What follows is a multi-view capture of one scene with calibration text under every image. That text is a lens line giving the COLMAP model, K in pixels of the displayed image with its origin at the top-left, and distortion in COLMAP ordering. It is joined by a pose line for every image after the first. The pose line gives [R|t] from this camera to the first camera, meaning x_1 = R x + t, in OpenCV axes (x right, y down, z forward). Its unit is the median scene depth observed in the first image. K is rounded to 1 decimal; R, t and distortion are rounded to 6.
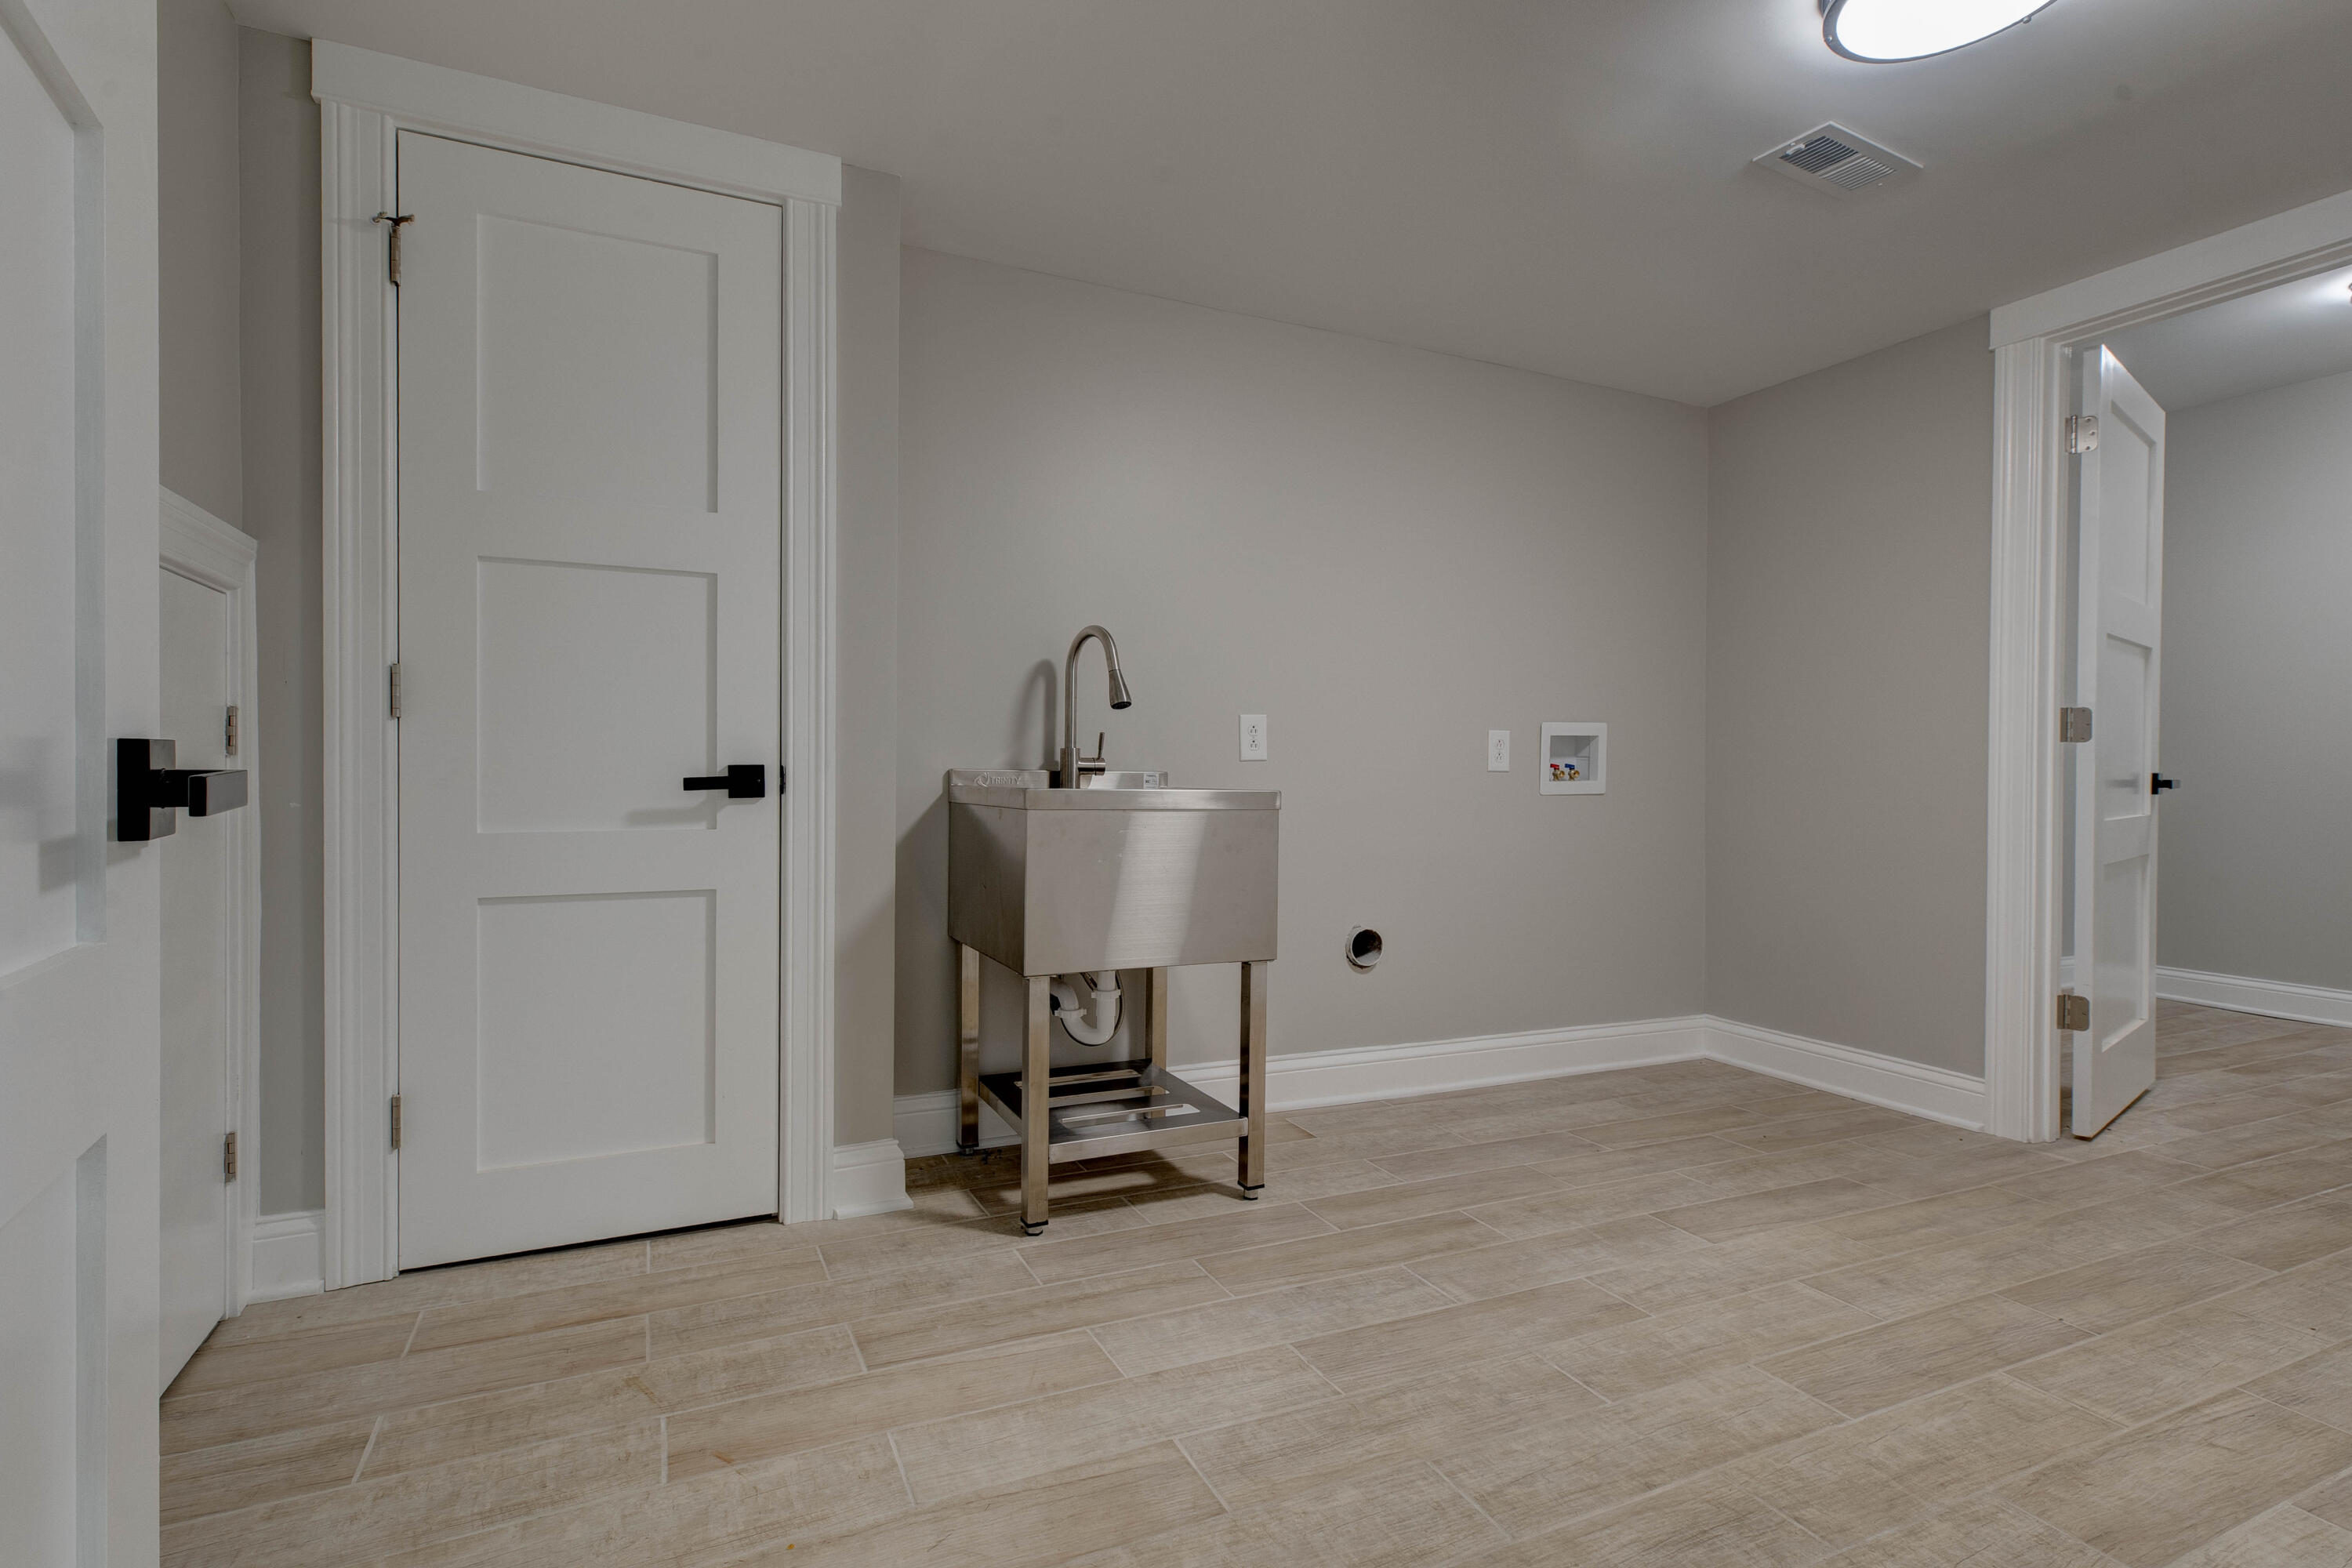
lens RADIAL K [[1081.2, 0, 1096.1], [0, 1081.2, 774.2], [0, 0, 1]] dist [0.006715, -0.001276]
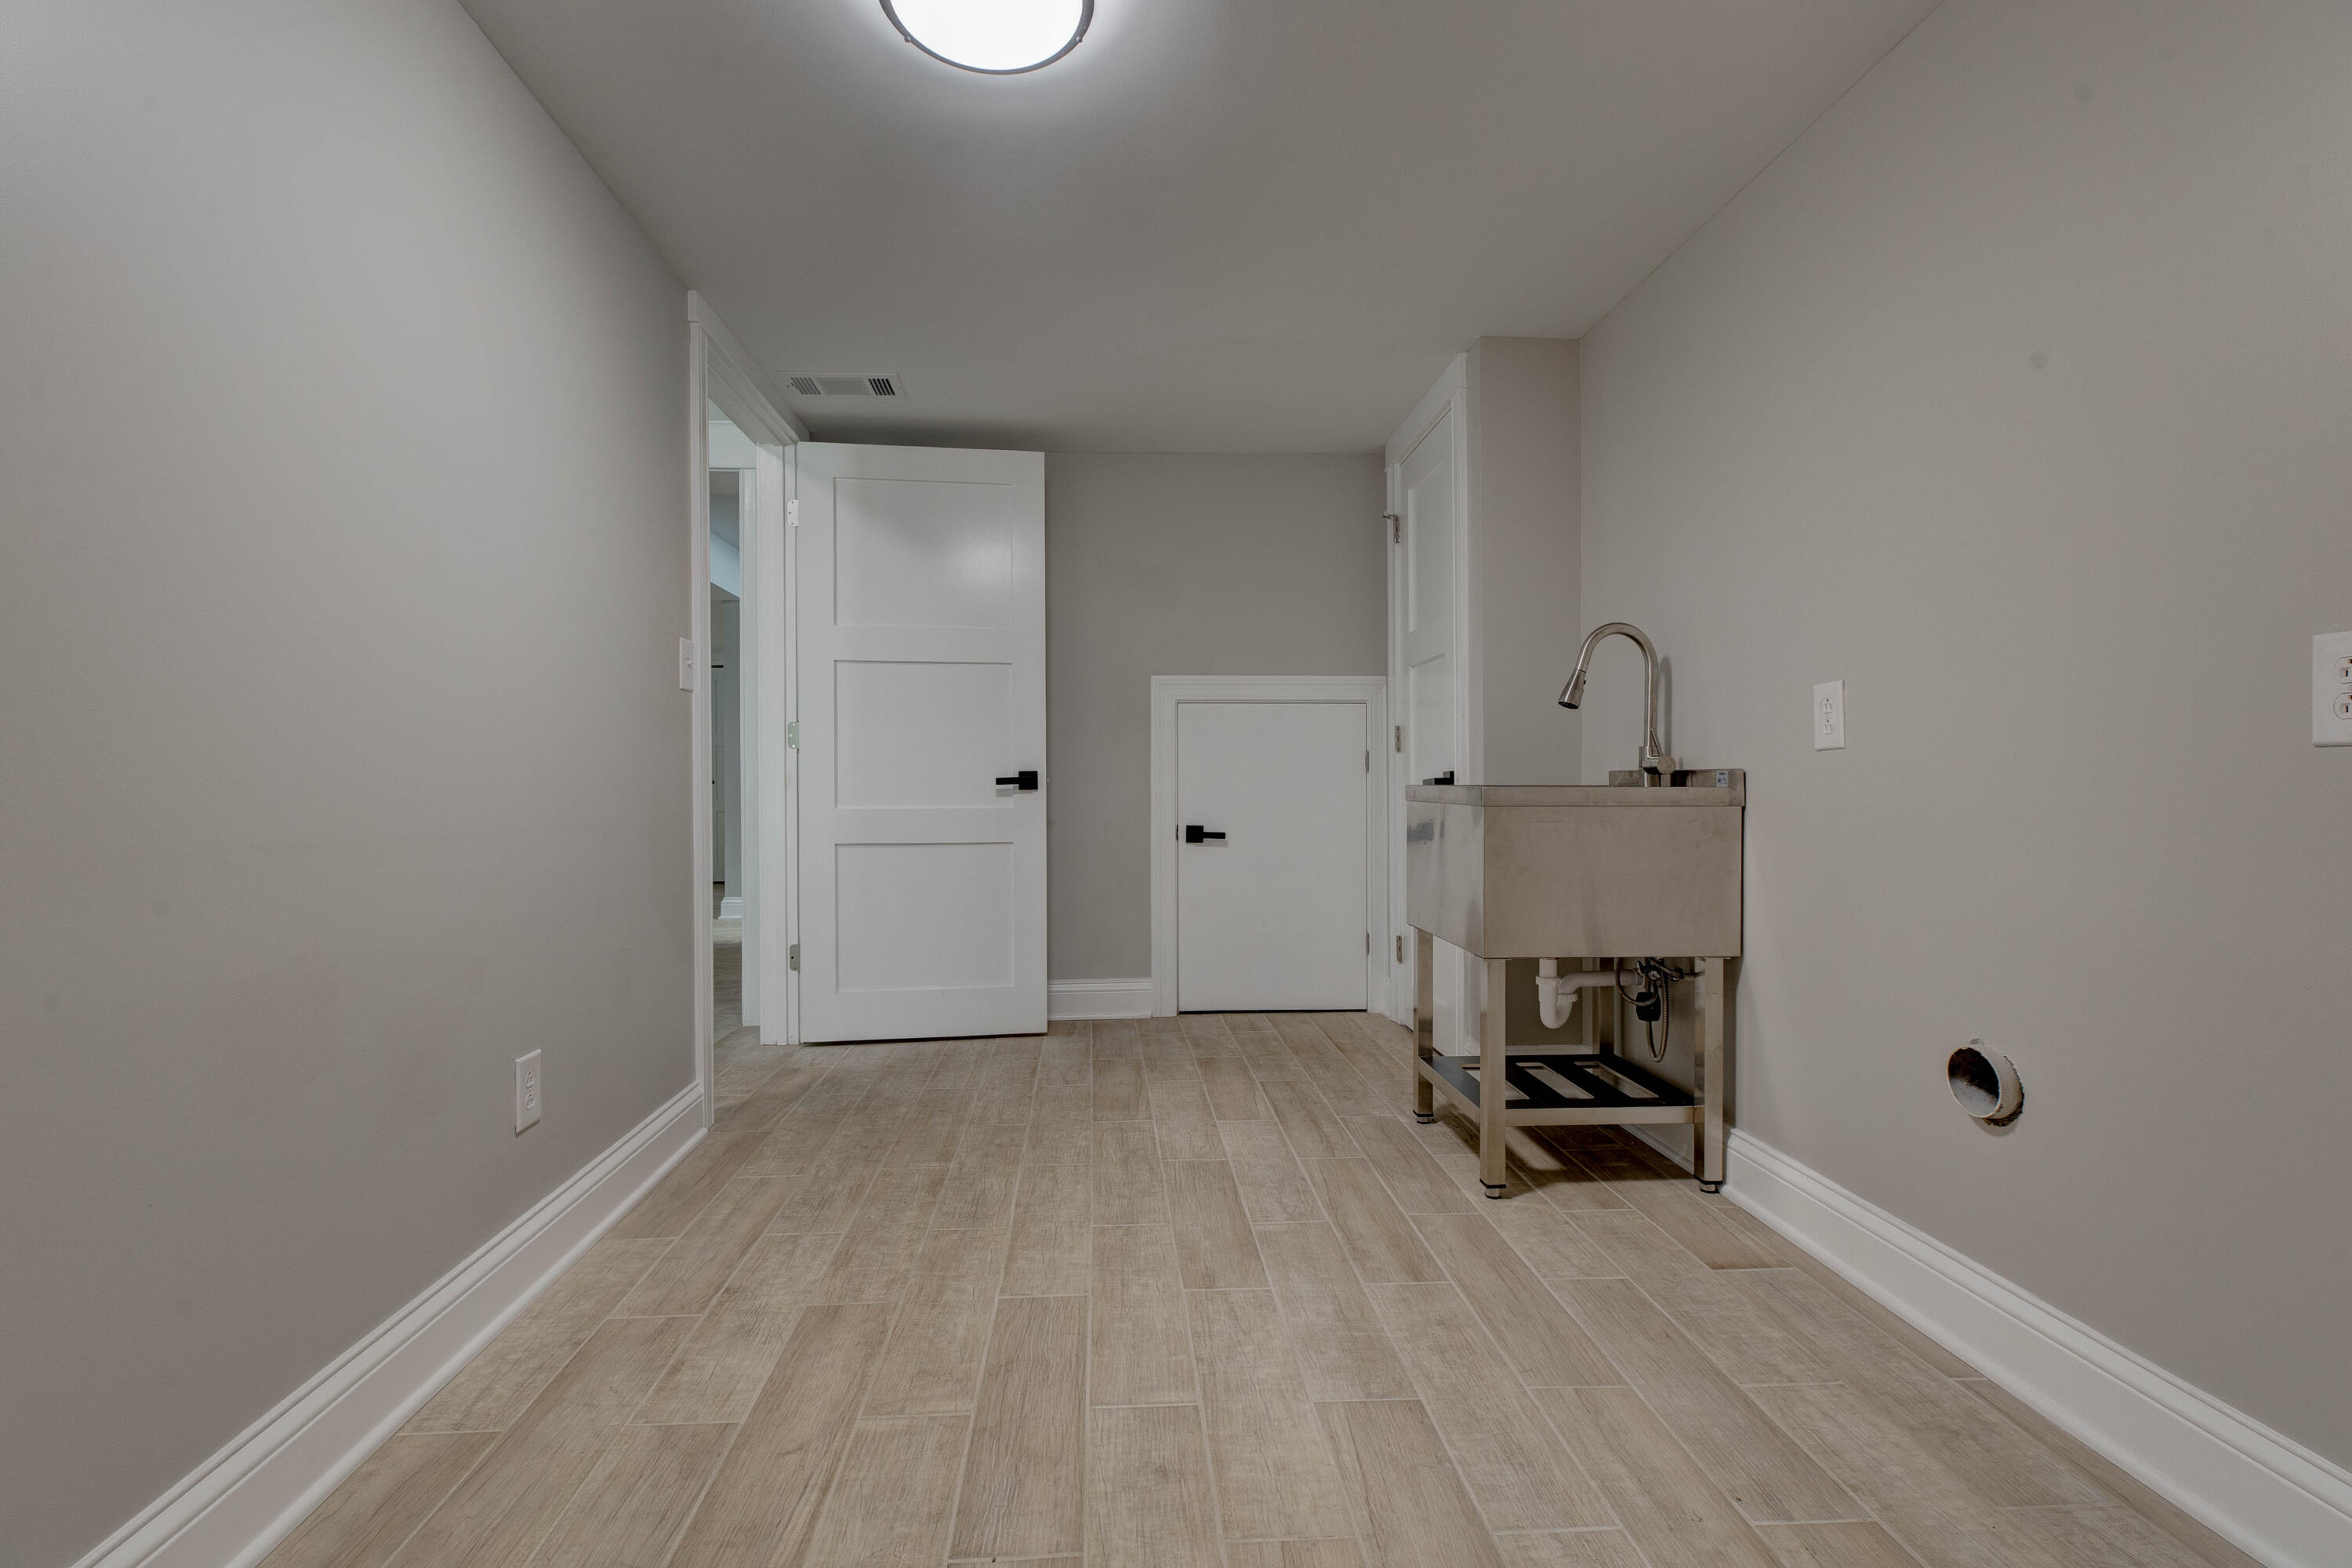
lens RADIAL K [[1081.2, 0, 1180.5], [0, 1081.2, 783.3], [0, 0, 1]] dist [0.006715, -0.001276]
pose [[-0.324333, -0.008192, -0.945907, 1.345436], [-0.003378, 0.999966, -0.007502, 0.022885], [0.945937, 0.000762, -0.324350, 1.198527]]
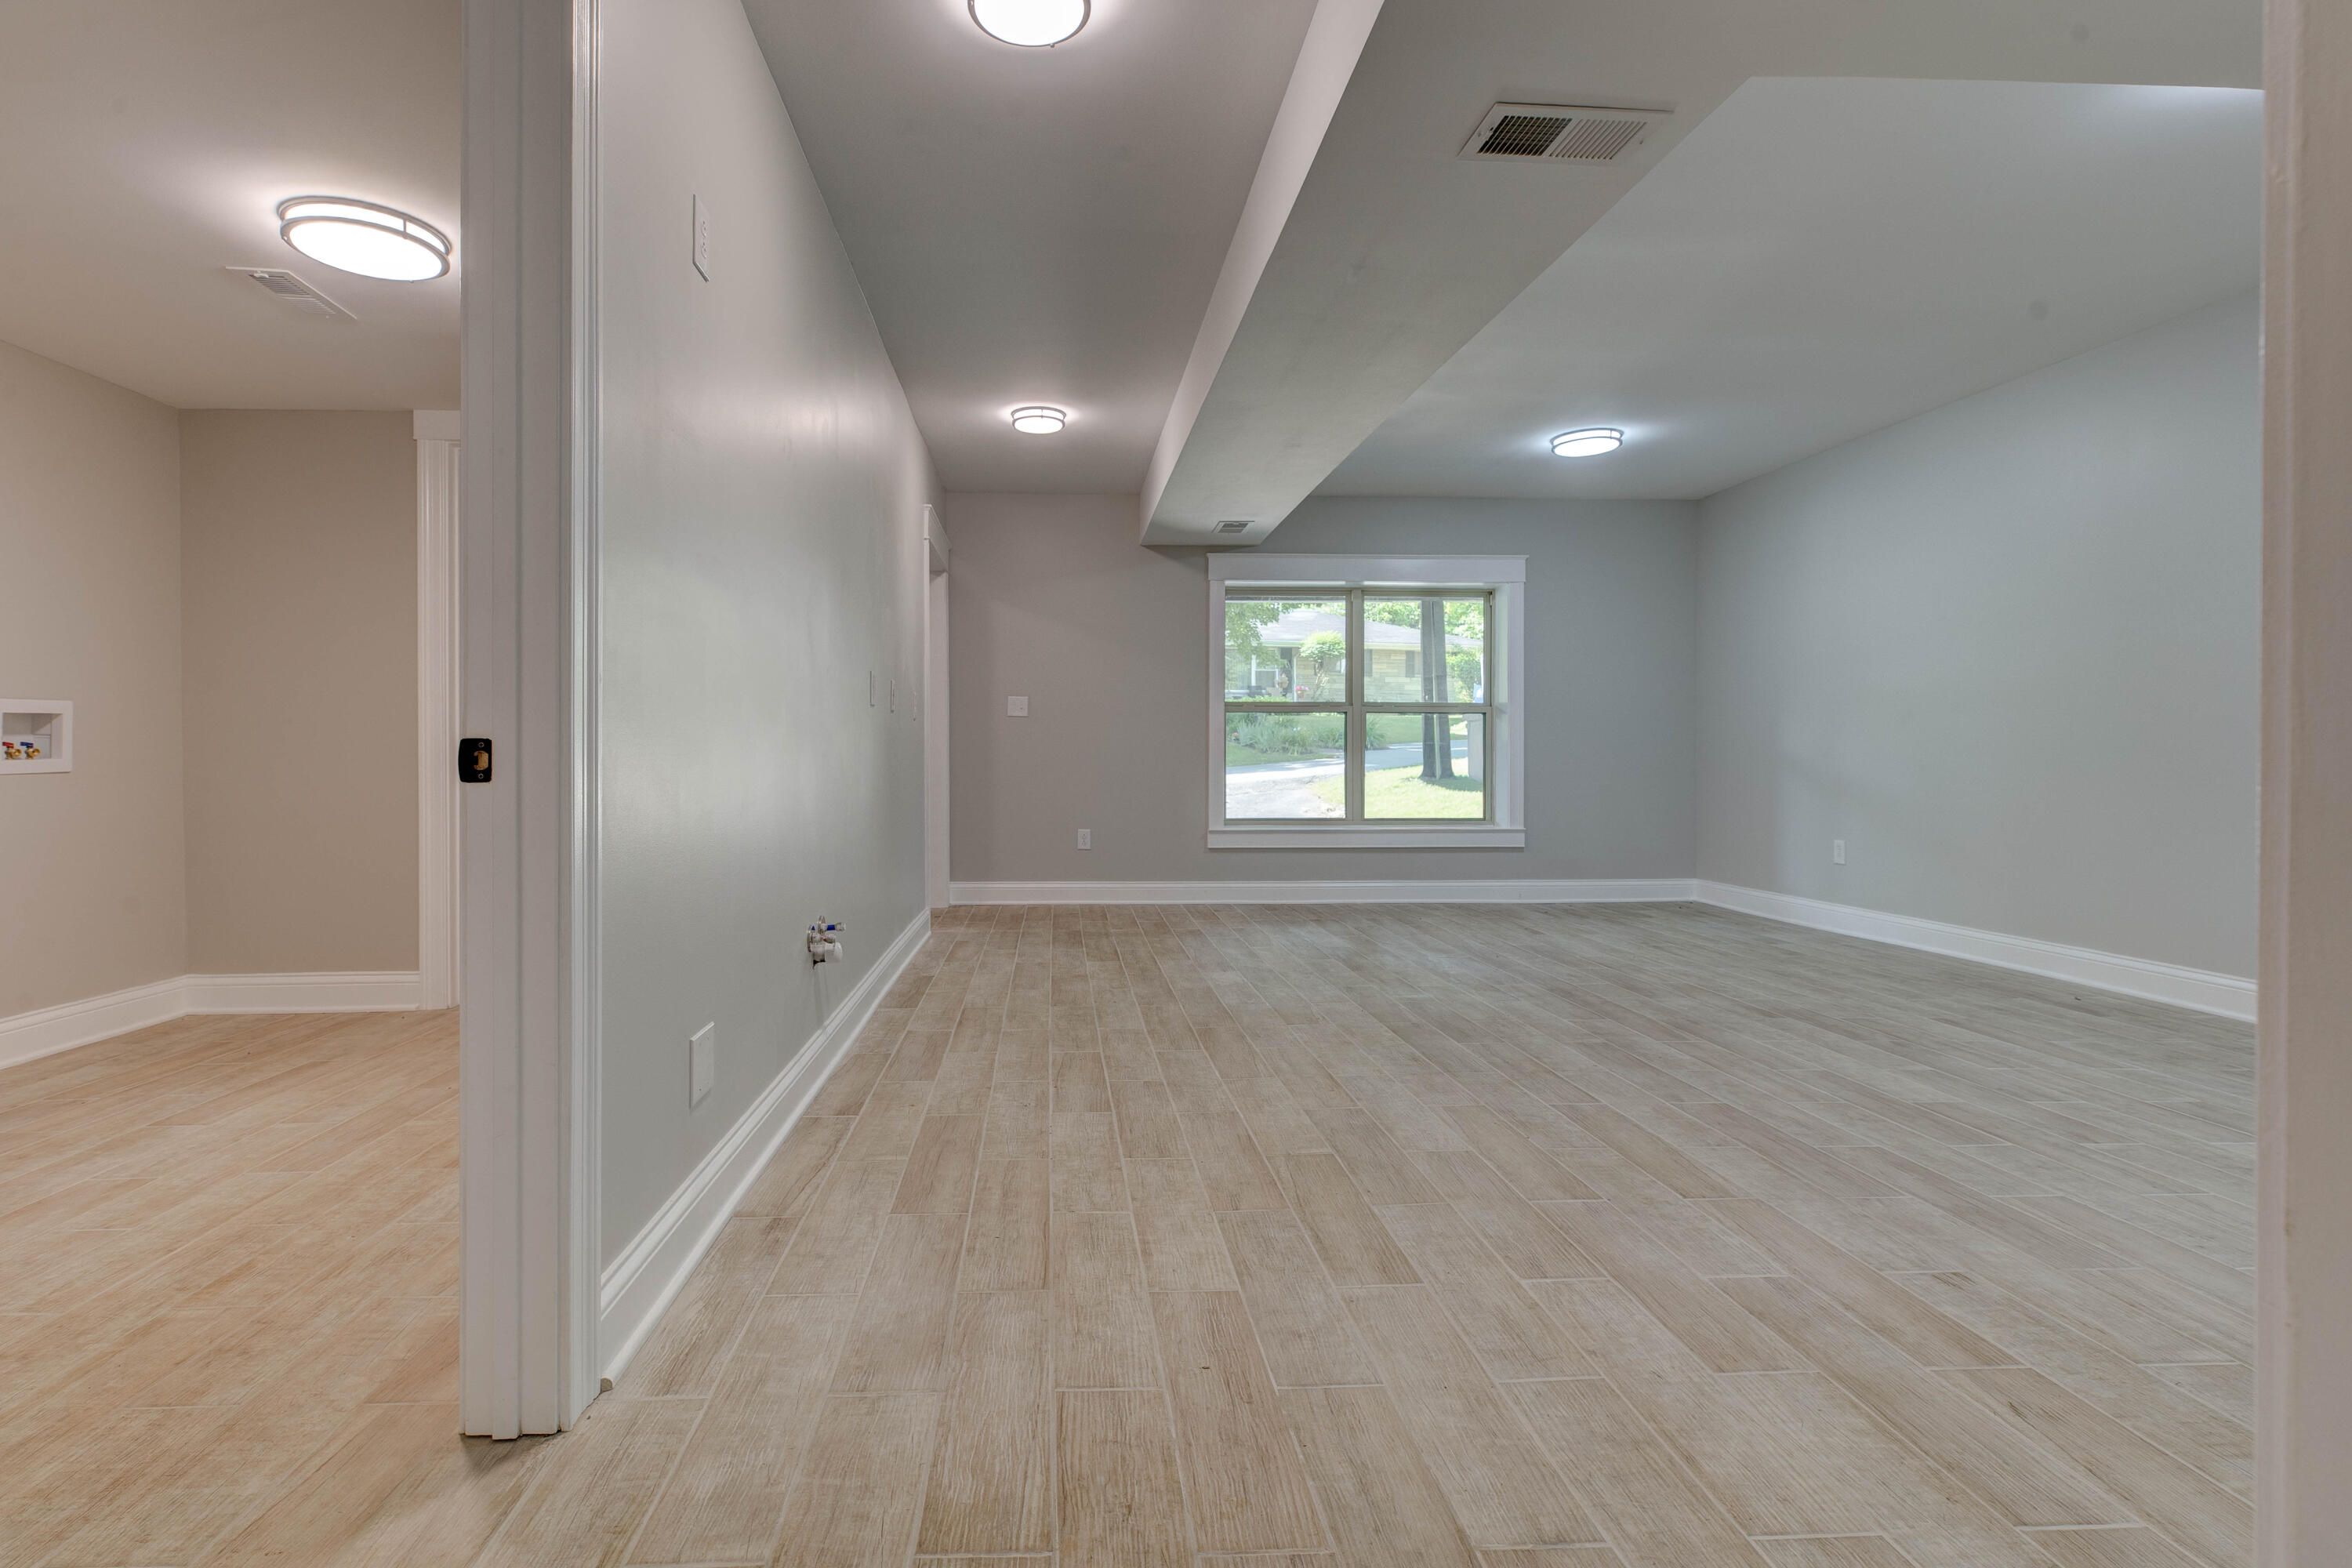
lens RADIAL K [[1126.7, 0, 1163.1], [0, 1126.7, 761.6], [0, 0, 1]] dist [-0.014928, 0.000196]
pose [[0.318130, -0.016682, 0.947900, -0.303312], [0.008129, 0.999856, 0.014868, 0.002930], [-0.948012, 0.002976, 0.318220, -0.475289]]
